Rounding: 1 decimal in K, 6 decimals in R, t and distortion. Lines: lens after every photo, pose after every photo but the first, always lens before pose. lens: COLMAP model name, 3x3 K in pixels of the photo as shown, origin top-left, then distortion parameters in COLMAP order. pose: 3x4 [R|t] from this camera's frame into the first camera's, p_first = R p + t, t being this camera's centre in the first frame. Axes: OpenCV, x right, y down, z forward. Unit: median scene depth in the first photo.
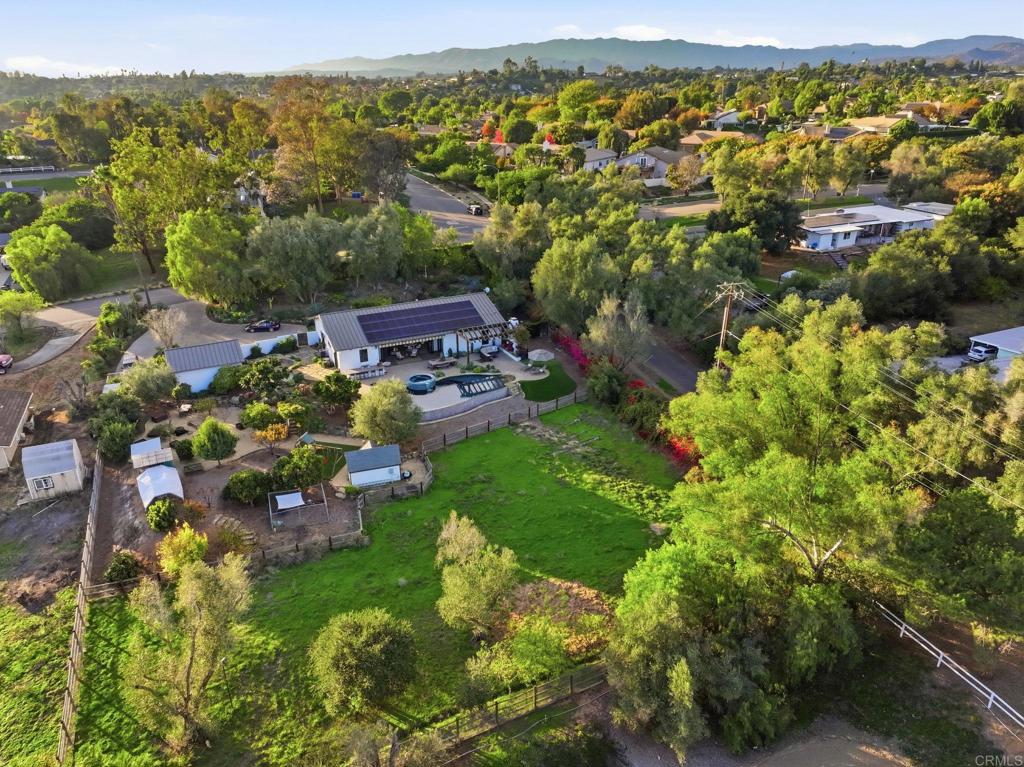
lens RADIAL K [[704.2, 0, 512.0], [0, 704.2, 383.5], [0, 0, 1]] dist [0.007296, -0.002586]
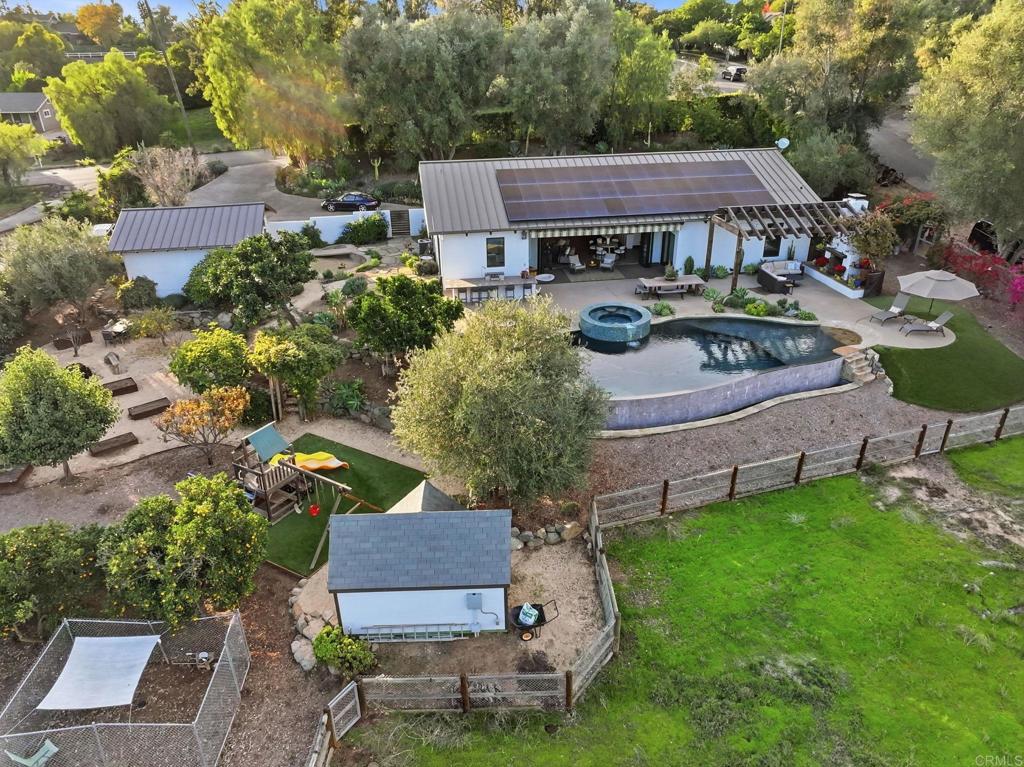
lens RADIAL K [[704.2, 0, 512.0], [0, 704.2, 383.5], [0, 0, 1]] dist [0.007296, -0.002586]
pose [[0.955465, 0.123172, -0.268169, -0.068932], [-0.107249, 0.991527, 0.073295, 0.009030], [0.274925, -0.041270, 0.960580, 0.560462]]
